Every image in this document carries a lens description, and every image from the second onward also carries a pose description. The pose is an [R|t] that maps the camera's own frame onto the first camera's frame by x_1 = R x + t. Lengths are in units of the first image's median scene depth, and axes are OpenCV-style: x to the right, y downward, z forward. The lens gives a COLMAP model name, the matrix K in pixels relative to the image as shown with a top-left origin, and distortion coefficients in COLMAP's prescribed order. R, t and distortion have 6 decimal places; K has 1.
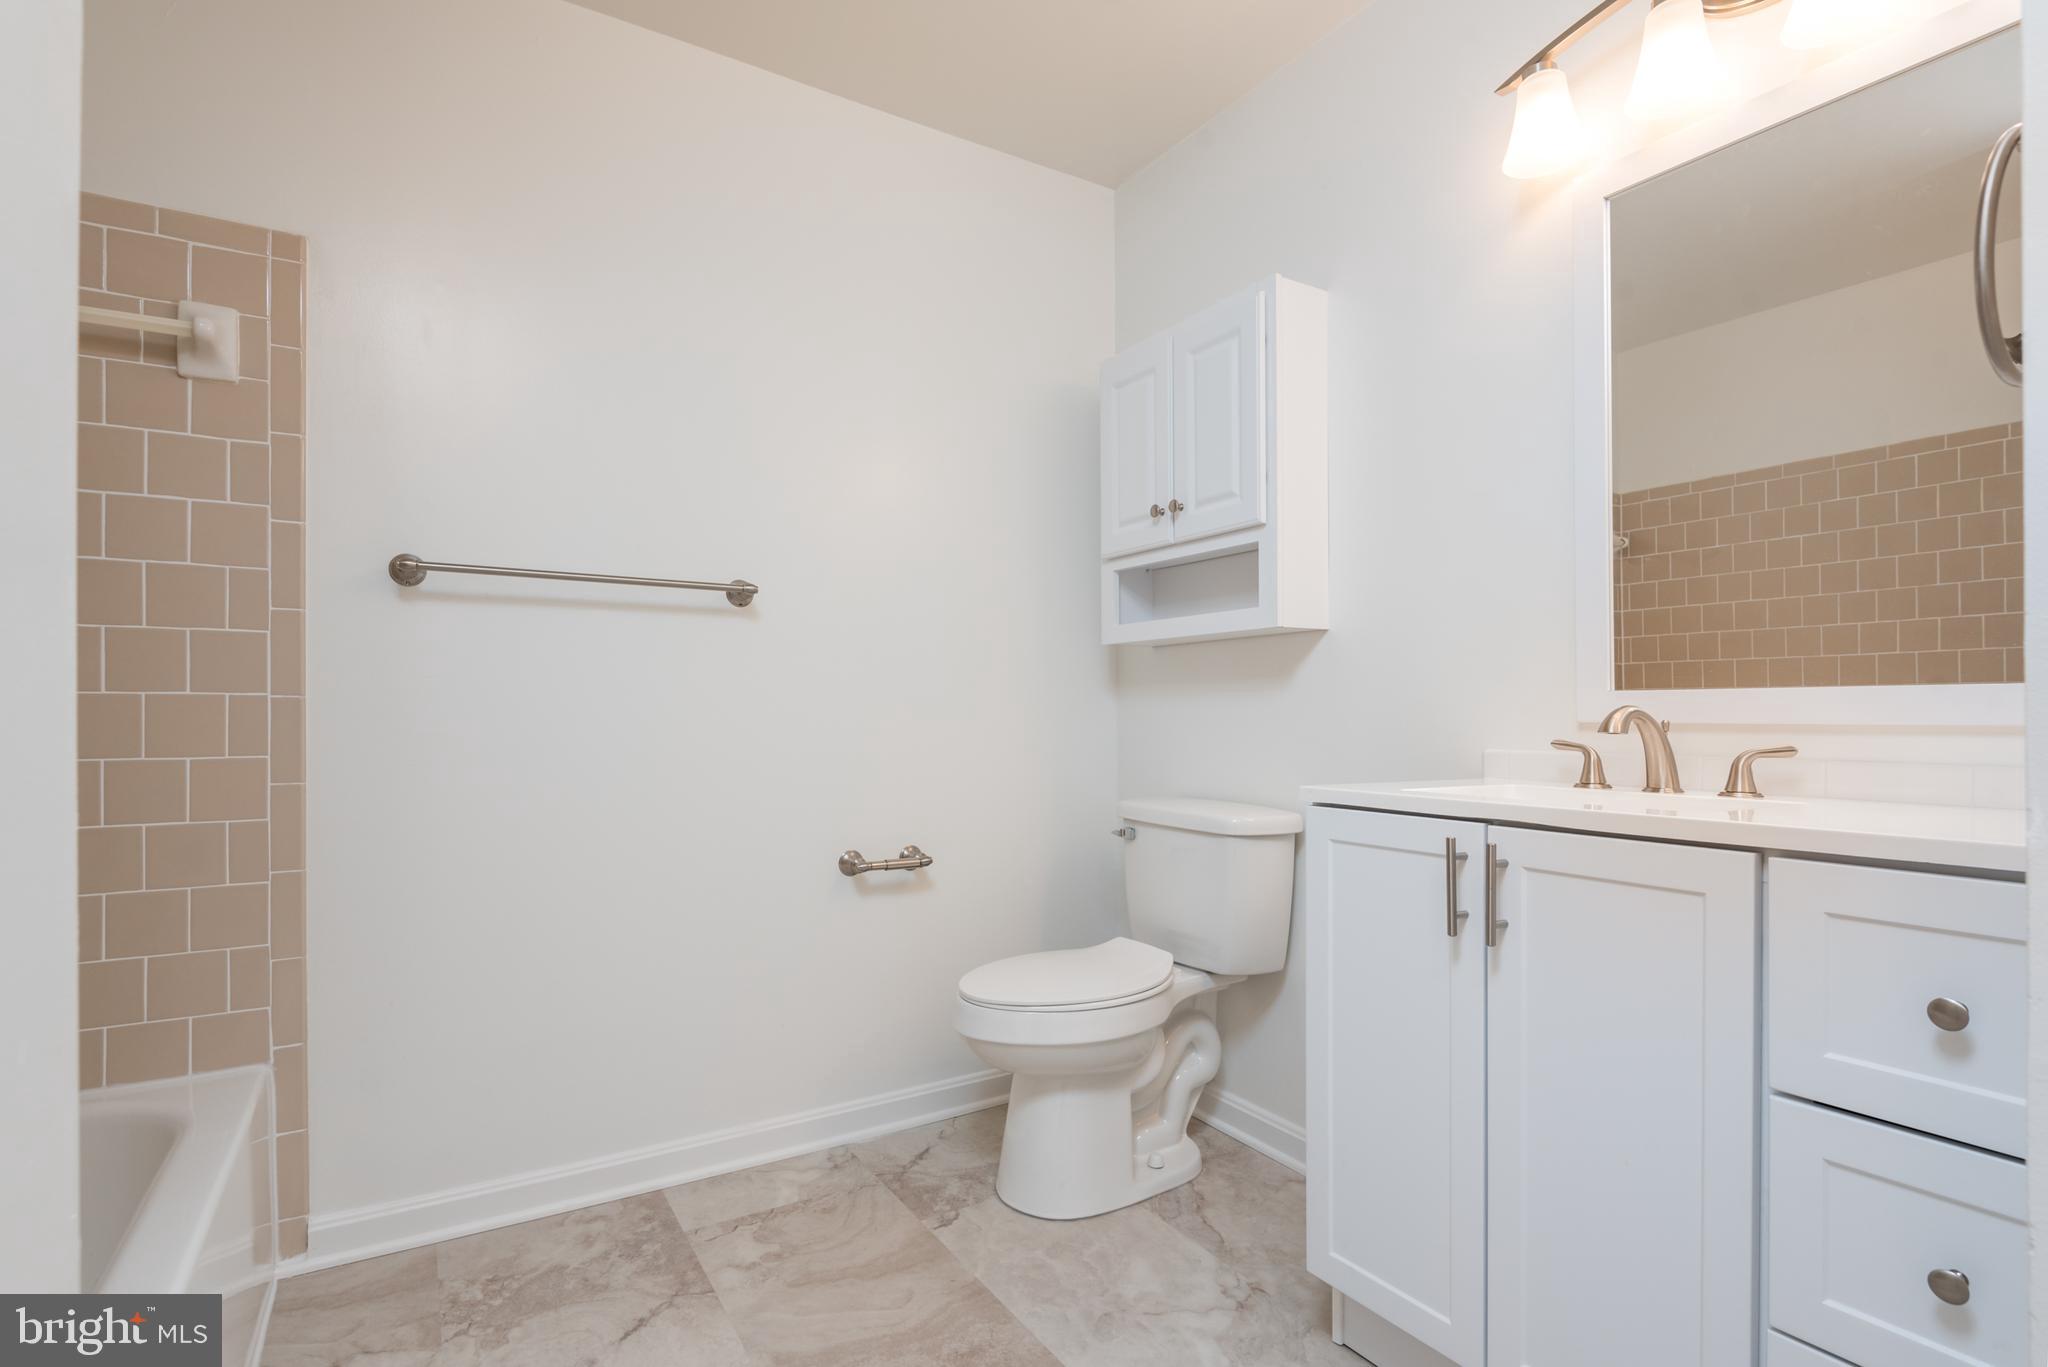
lens RADIAL K [[974.9, 0, 1036.4], [0, 974.9, 697.9], [0, 0, 1]] dist [0.018783, -0.026747]
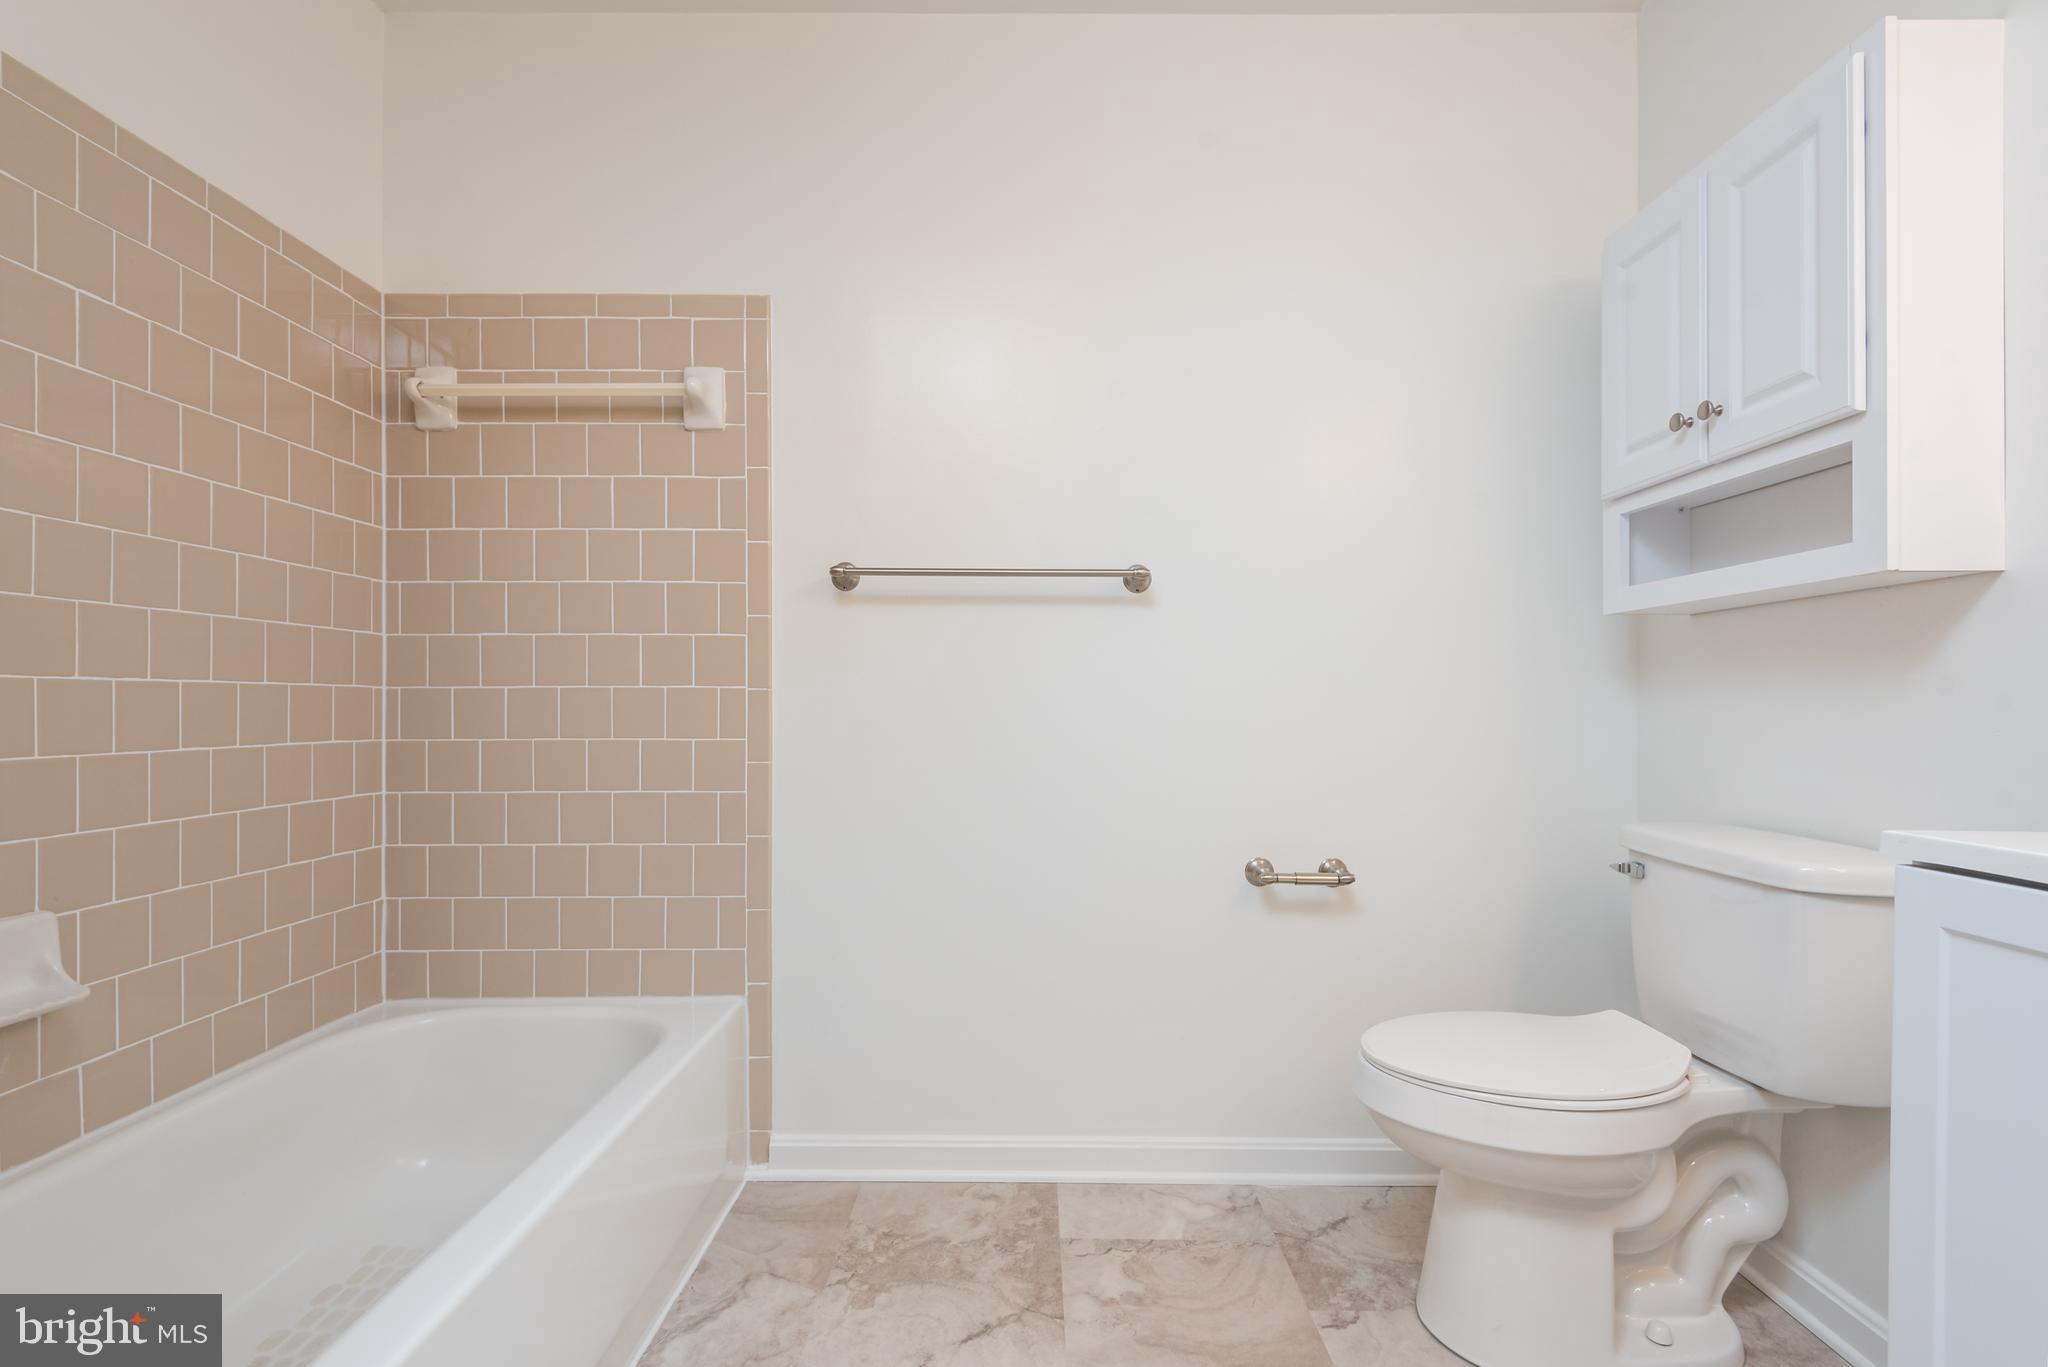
lens RADIAL K [[944.9, 0, 1016.8], [0, 944.9, 700.7], [0, 0, 1]] dist [0.019796, -0.017305]
pose [[0.843005, 0.001616, -0.537903, 0.100684], [0.005938, 0.999907, 0.012309, 0.000237], [0.537873, -0.013570, 0.842917, 0.173394]]
